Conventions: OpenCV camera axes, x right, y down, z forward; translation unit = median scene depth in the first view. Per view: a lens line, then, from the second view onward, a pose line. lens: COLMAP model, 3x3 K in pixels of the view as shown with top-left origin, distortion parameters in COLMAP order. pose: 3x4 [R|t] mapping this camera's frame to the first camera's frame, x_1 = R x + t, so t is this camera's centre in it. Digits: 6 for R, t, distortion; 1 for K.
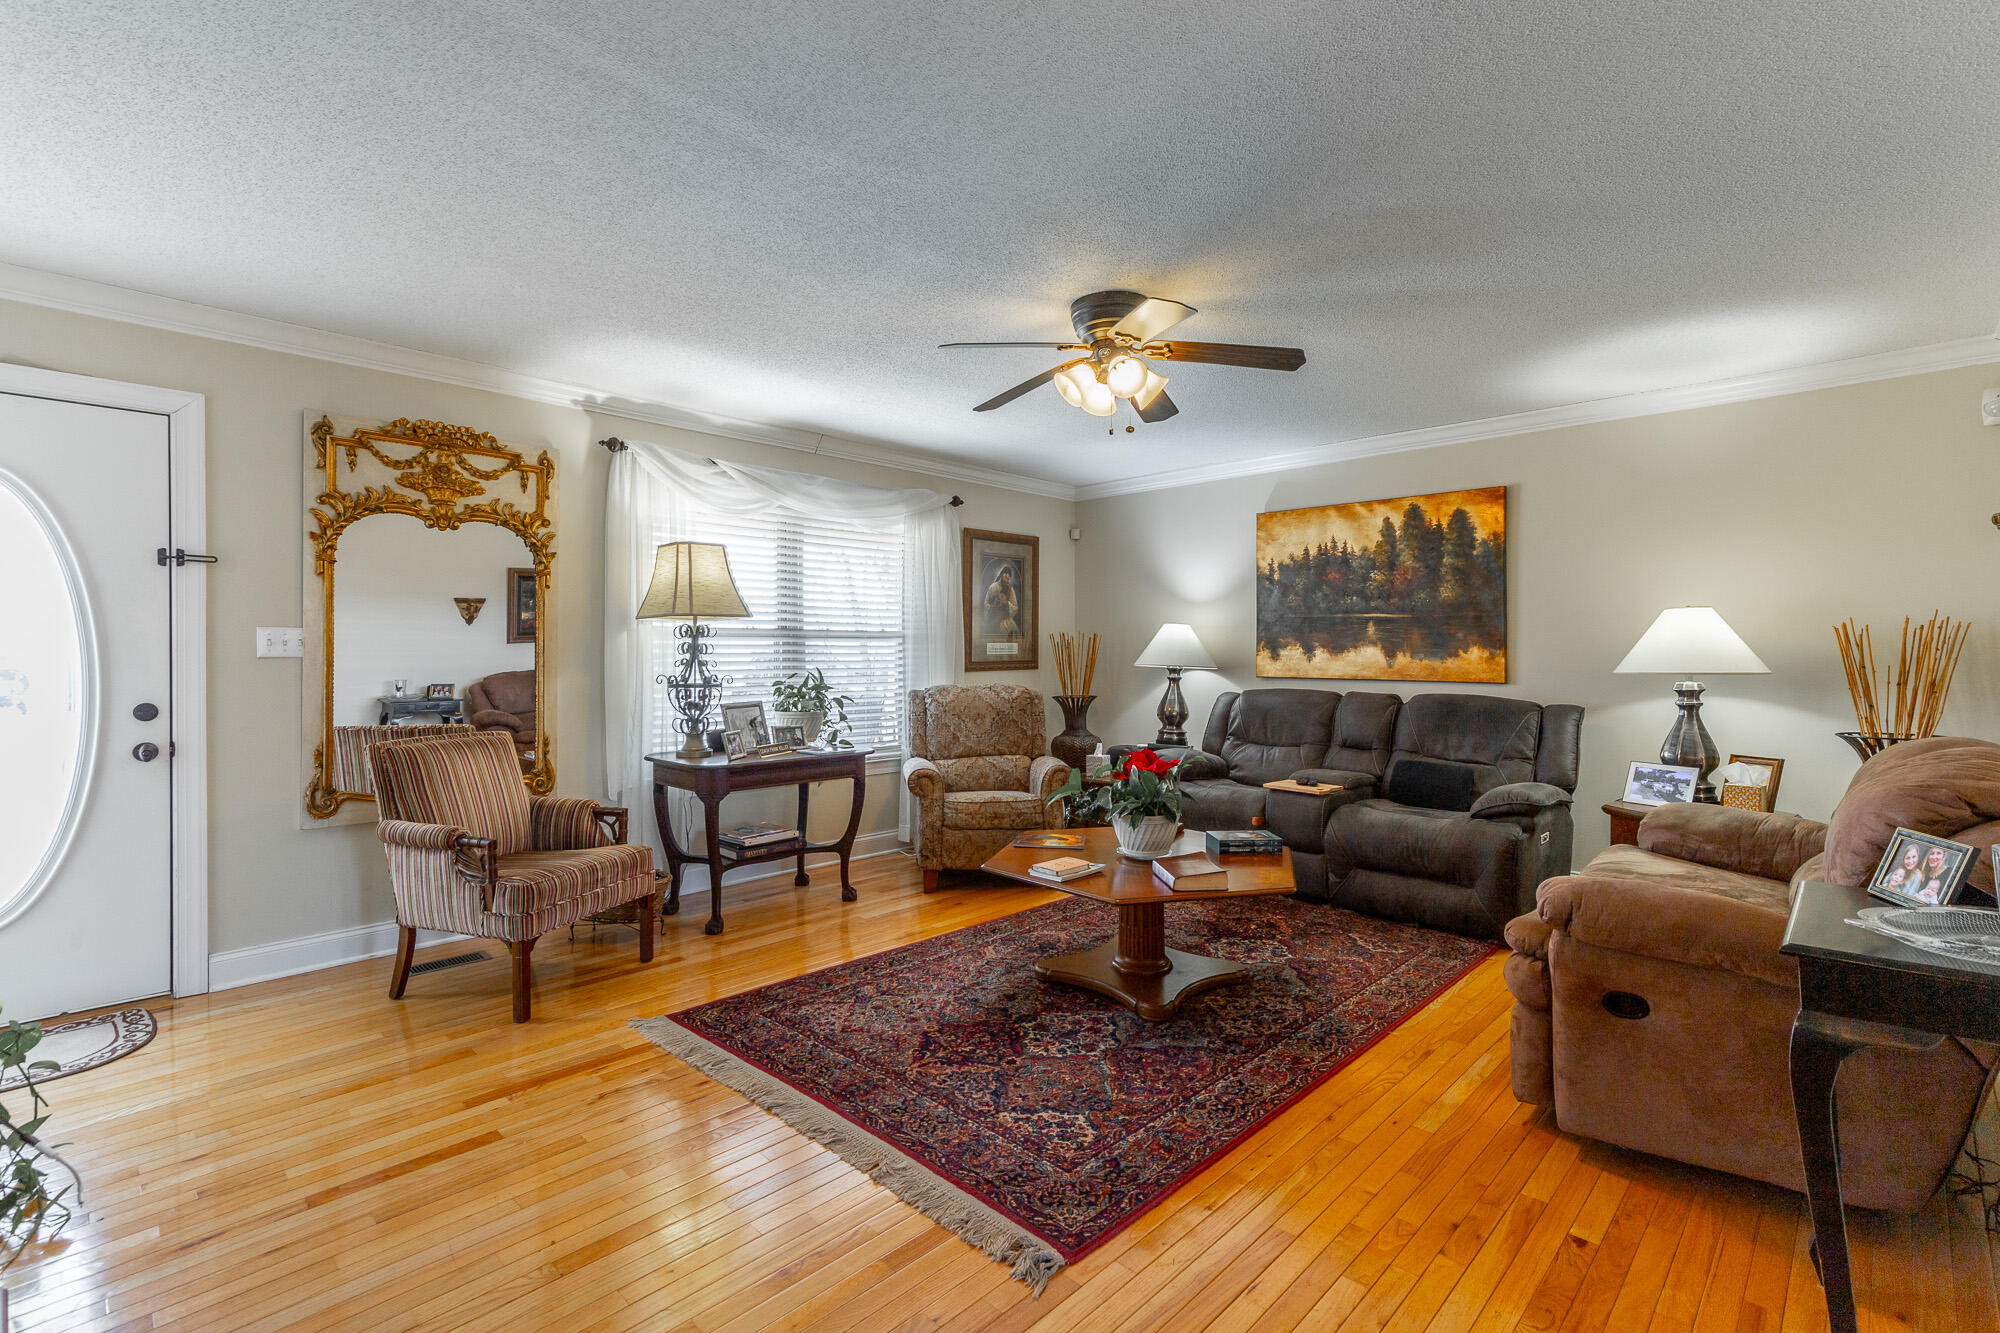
lens RADIAL K [[908.0, 0, 998.4], [0, 908.0, 658.6], [0, 0, 1]] dist [0.000030, -0.000168]
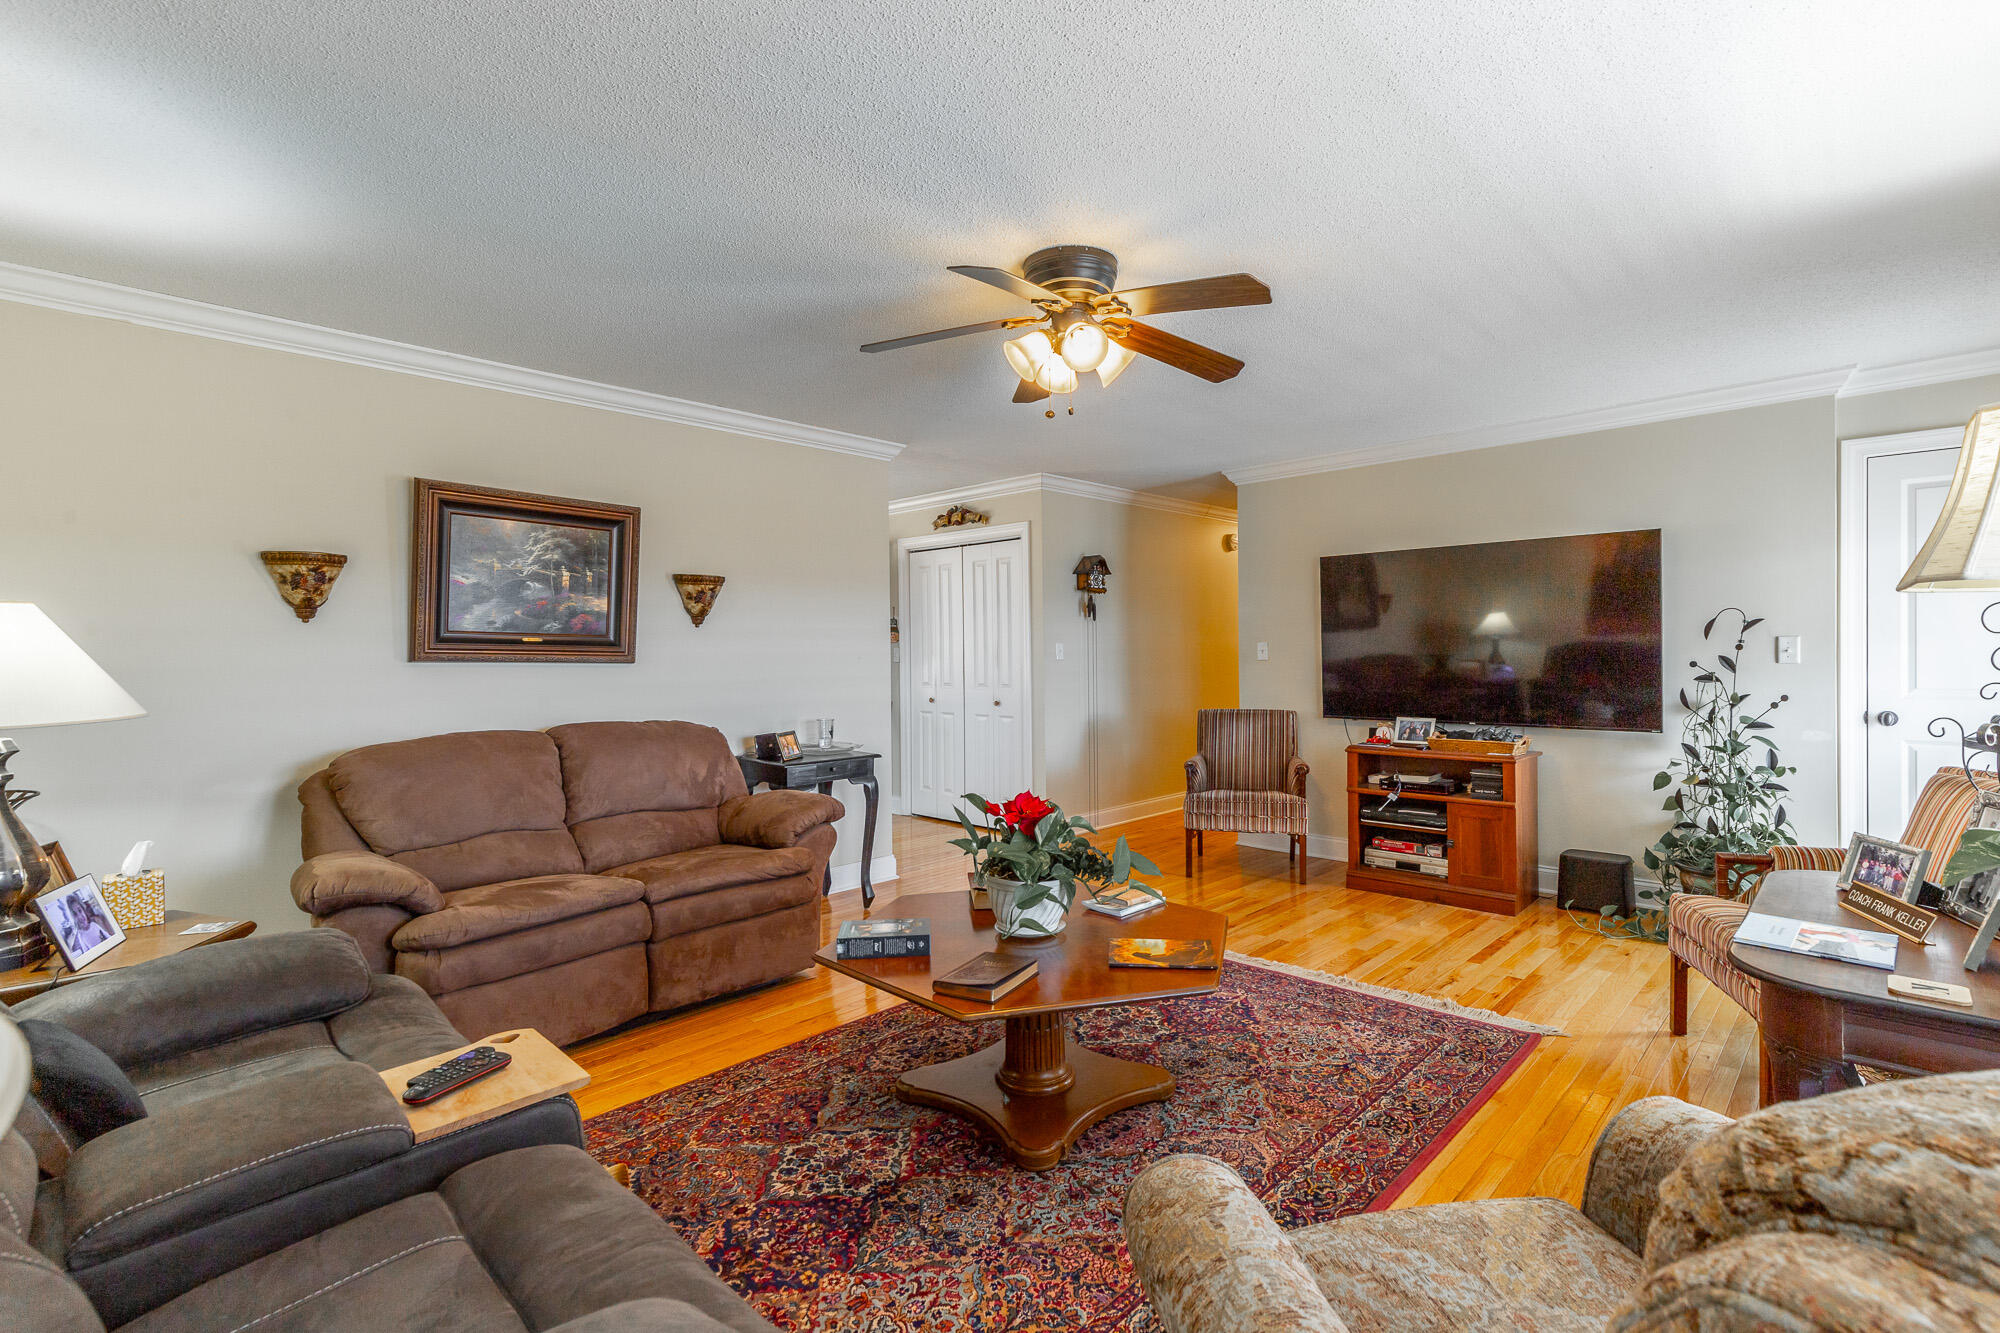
lens RADIAL K [[908.0, 0, 998.4], [0, 908.0, 658.6], [0, 0, 1]] dist [0.000030, -0.000168]
pose [[-0.999891, 0.012953, 0.007079, 0.200266], [0.013056, 0.999806, 0.014748, -0.031378], [-0.006887, 0.014839, -0.999866, 1.976424]]
